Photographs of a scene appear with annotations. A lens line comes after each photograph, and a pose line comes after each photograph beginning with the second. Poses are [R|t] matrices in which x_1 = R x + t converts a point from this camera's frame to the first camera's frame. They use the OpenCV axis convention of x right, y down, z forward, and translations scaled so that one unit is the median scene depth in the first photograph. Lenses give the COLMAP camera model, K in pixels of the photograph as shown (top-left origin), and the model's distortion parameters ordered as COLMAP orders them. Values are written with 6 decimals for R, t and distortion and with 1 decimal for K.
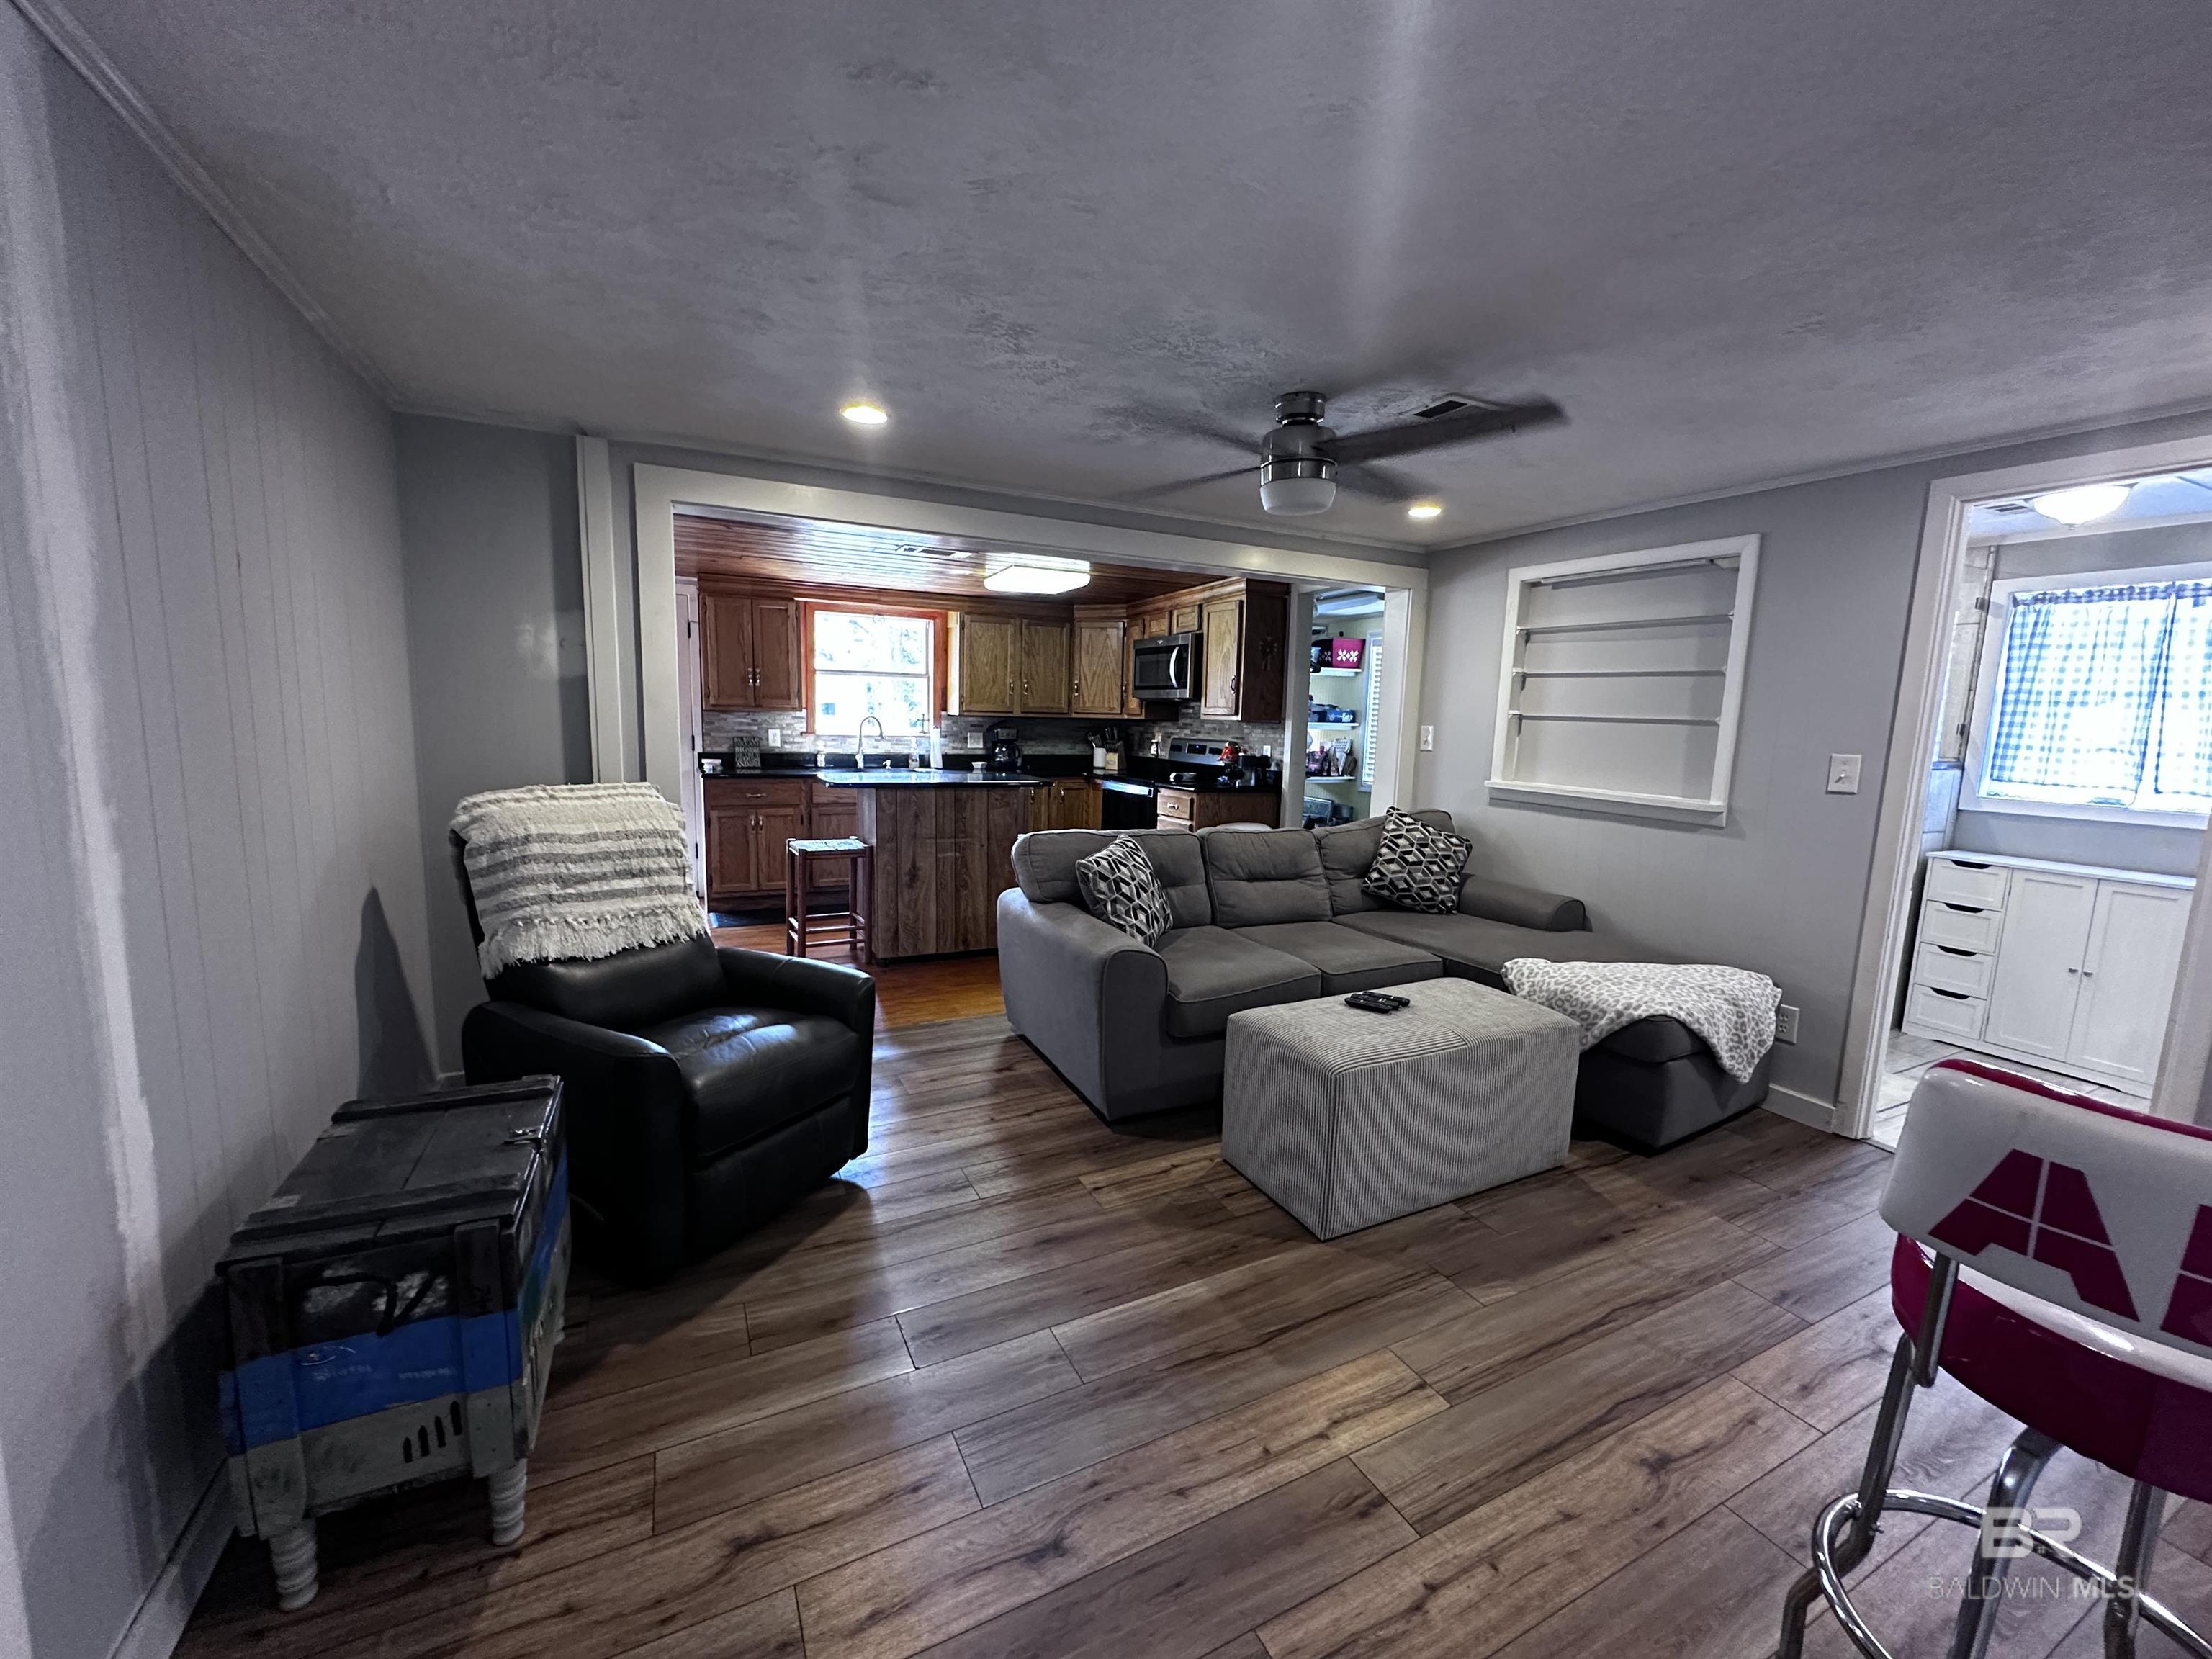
lens RADIAL K [[881.0, 0, 1099.0], [0, 881.0, 833.3], [0, 0, 1]] dist [-0.002673, 0.000453]
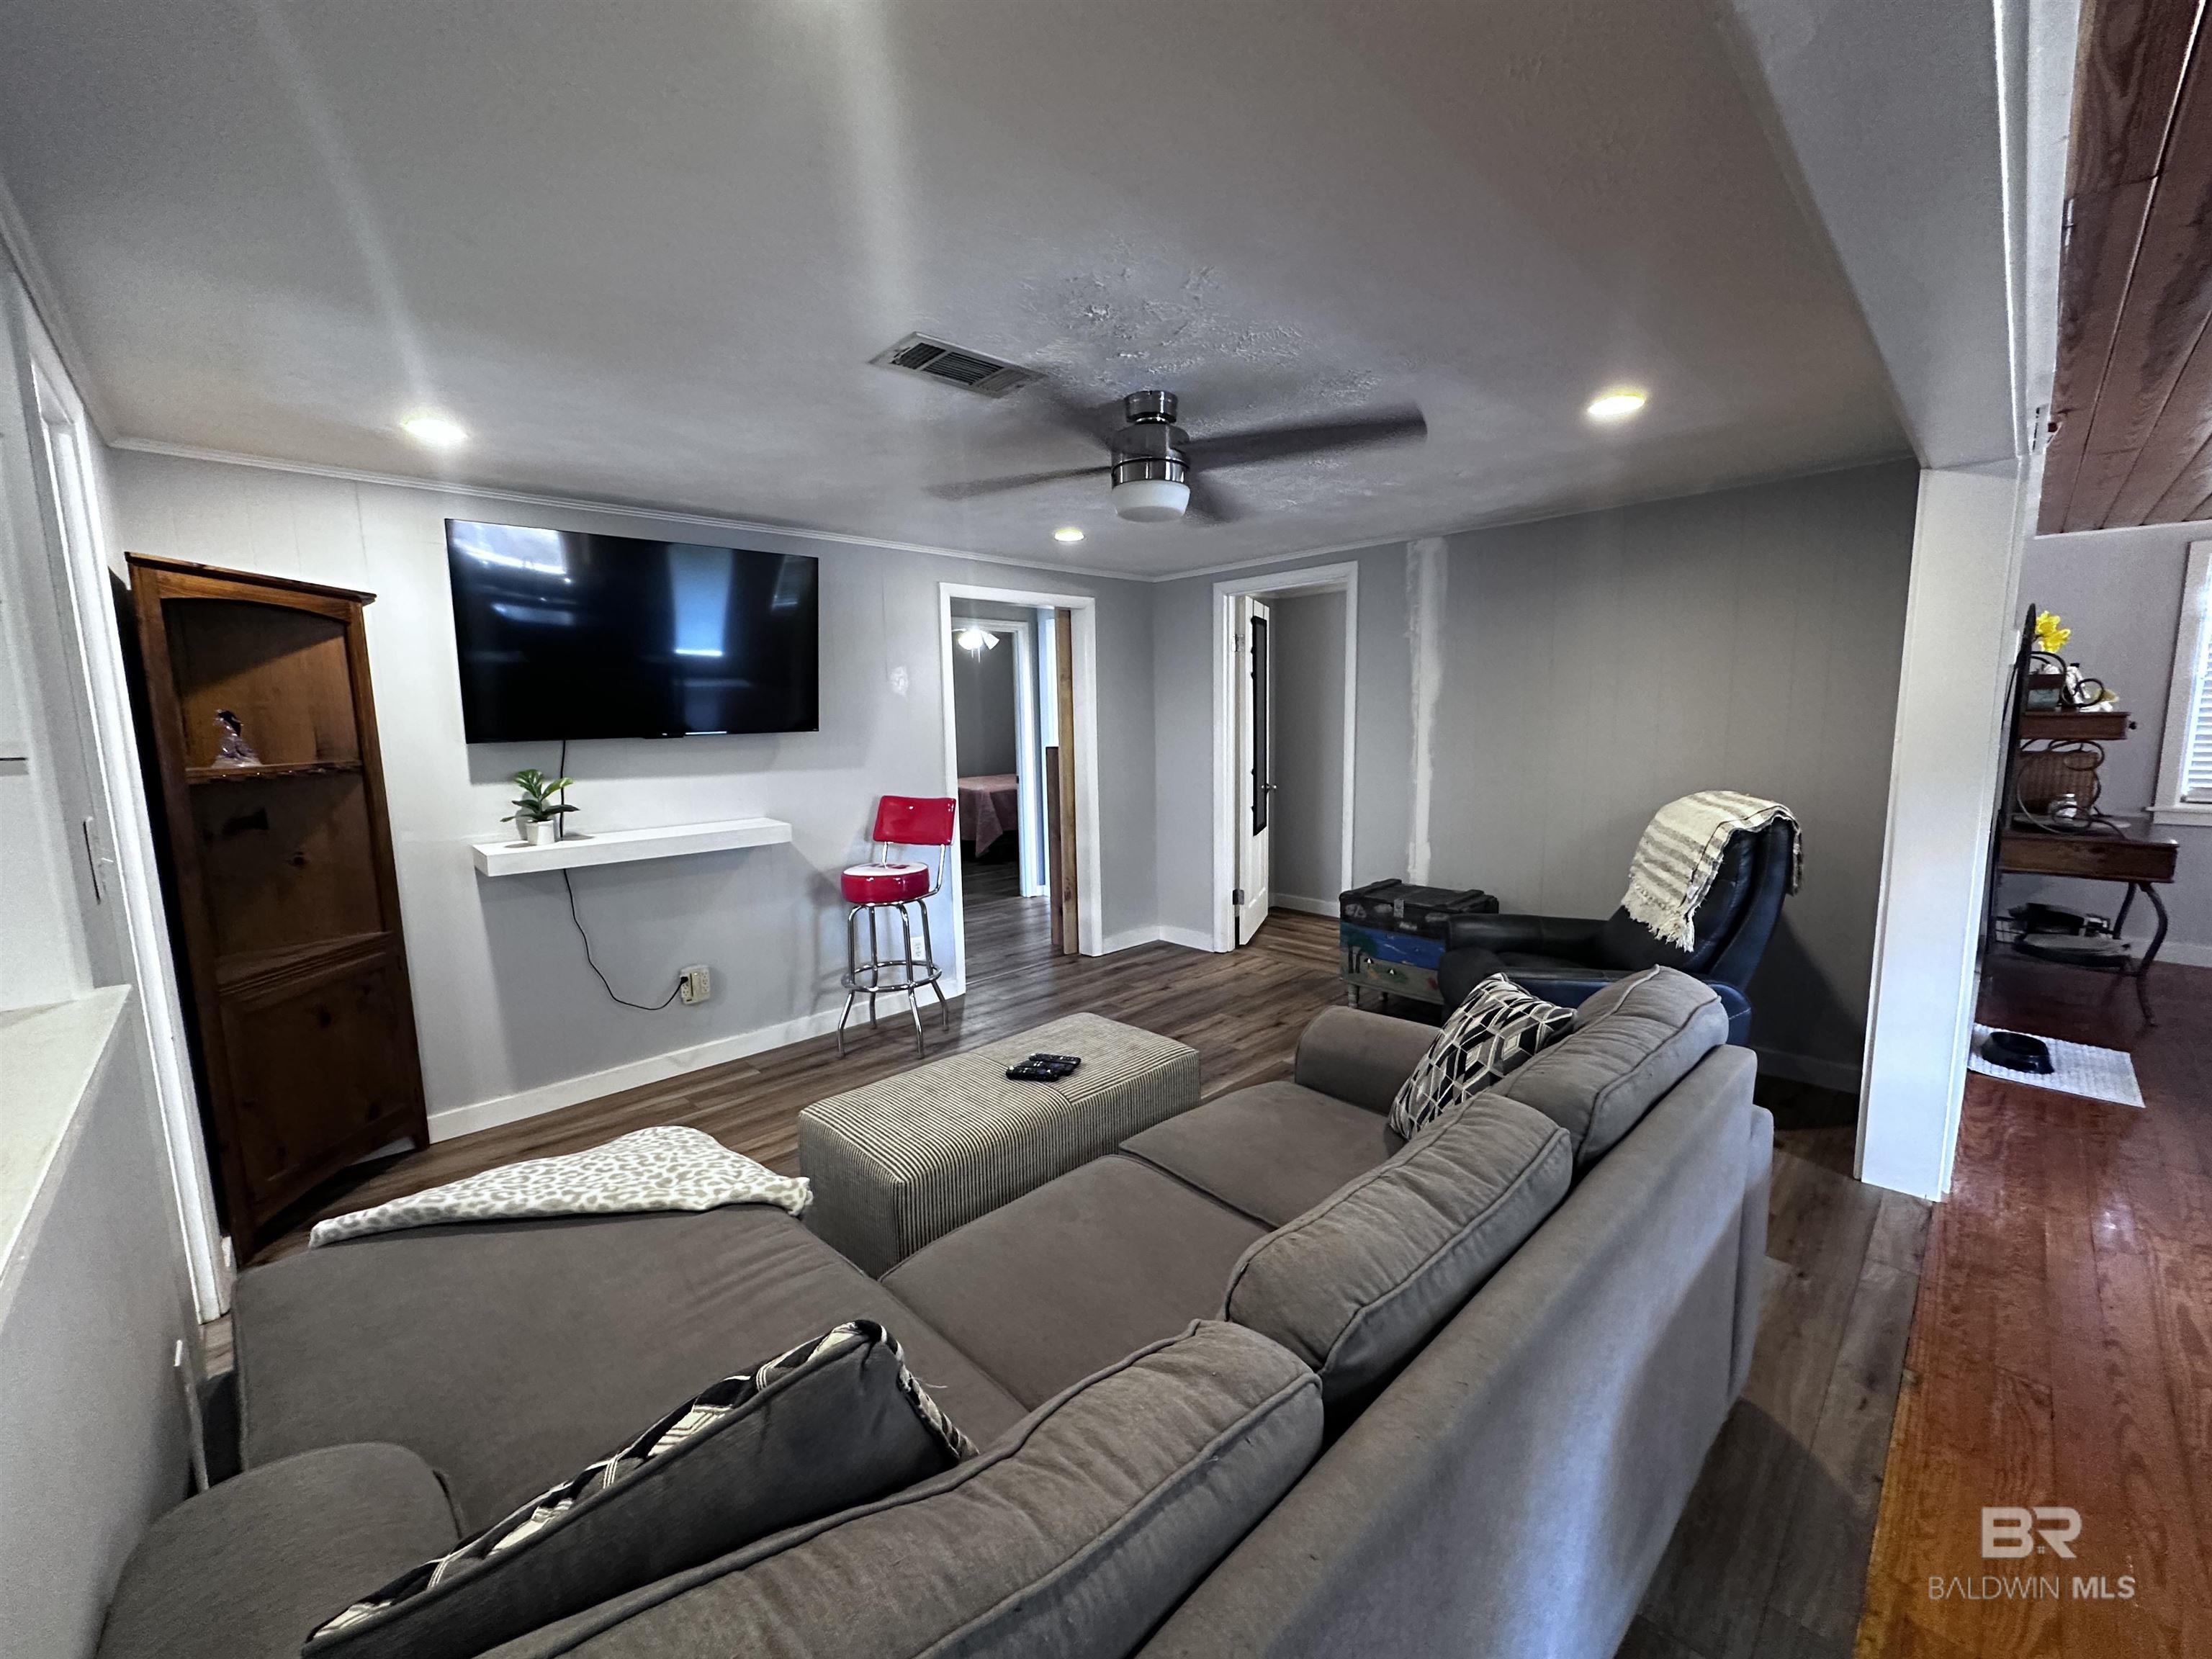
lens RADIAL K [[881.3, 0, 1111.2], [0, 881.3, 830.9], [0, 0, 1]] dist [-0.000622, 0.000131]
pose [[-0.951678, 0.032357, -0.305389, 0.211304], [-0.049078, 0.965628, 0.255251, -0.103173], [0.303152, 0.257905, -0.917379, 0.707856]]
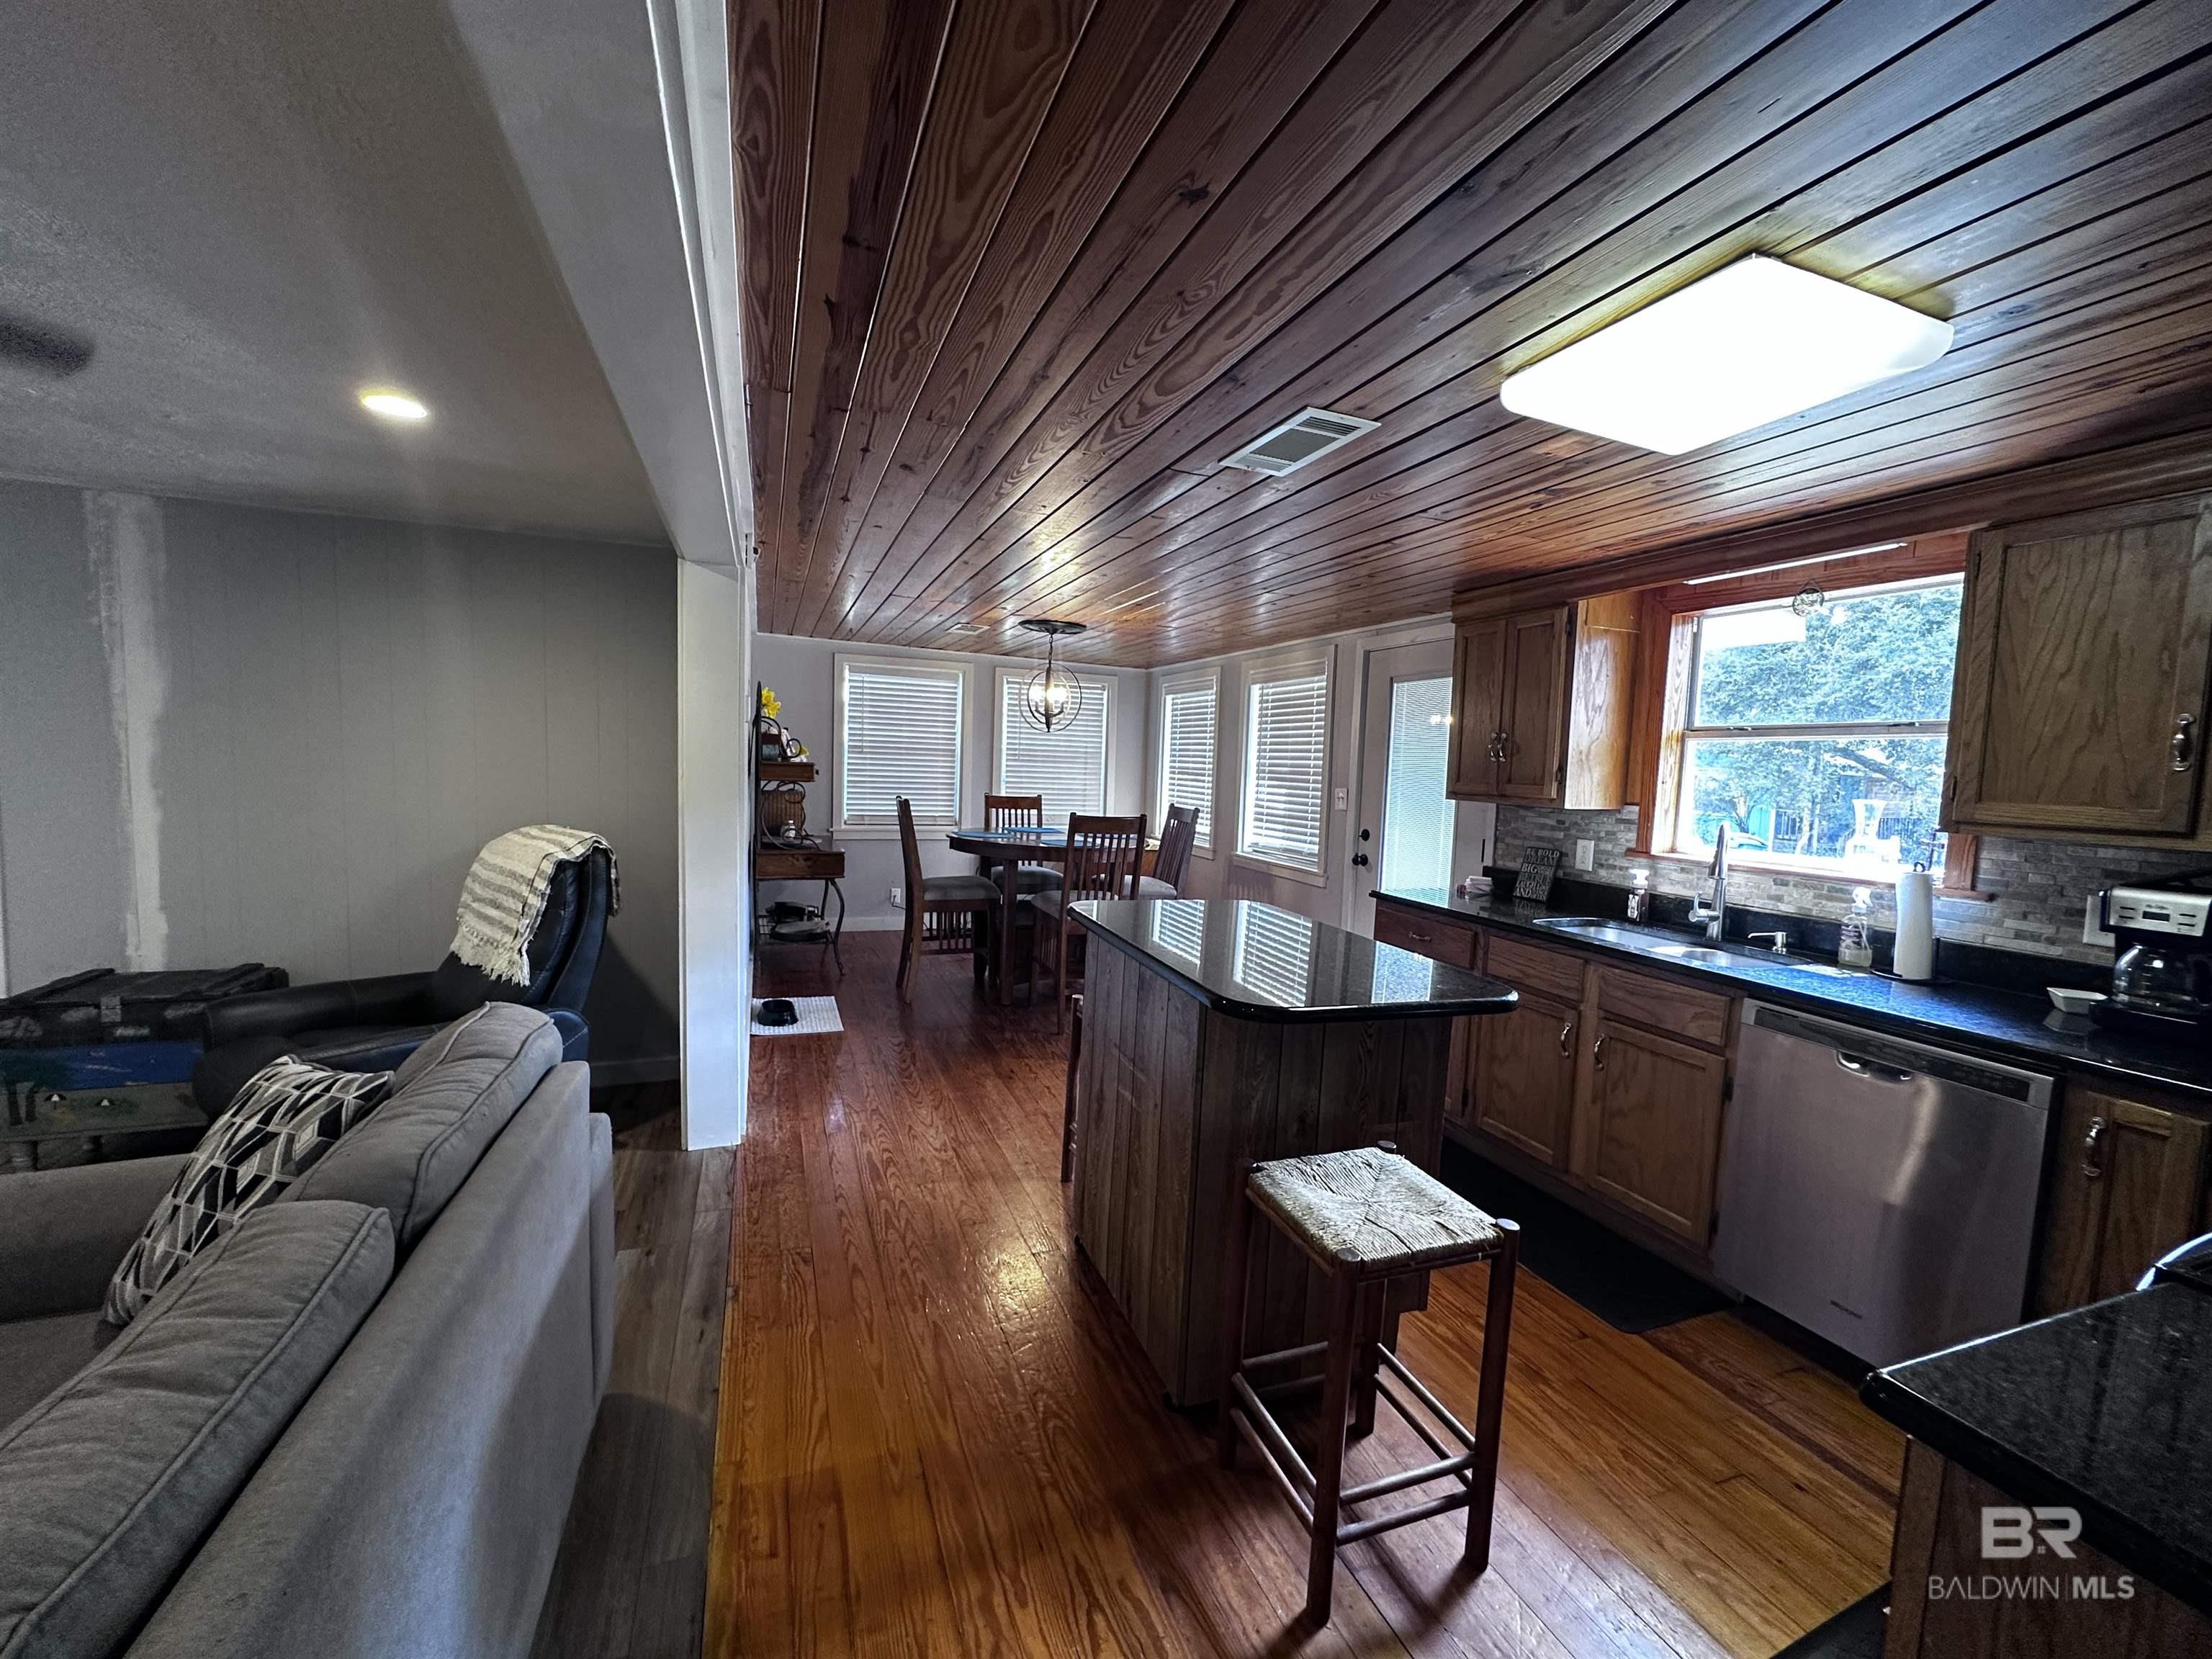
lens RADIAL K [[881.0, 0, 1099.0], [0, 881.0, 833.3], [0, 0, 1]] dist [-0.002673, 0.000453]
pose [[-0.097637, 0.048937, -0.994018, 0.208219], [-0.174568, 0.982463, 0.065515, -0.100037], [0.979792, 0.179921, -0.087382, 0.711182]]
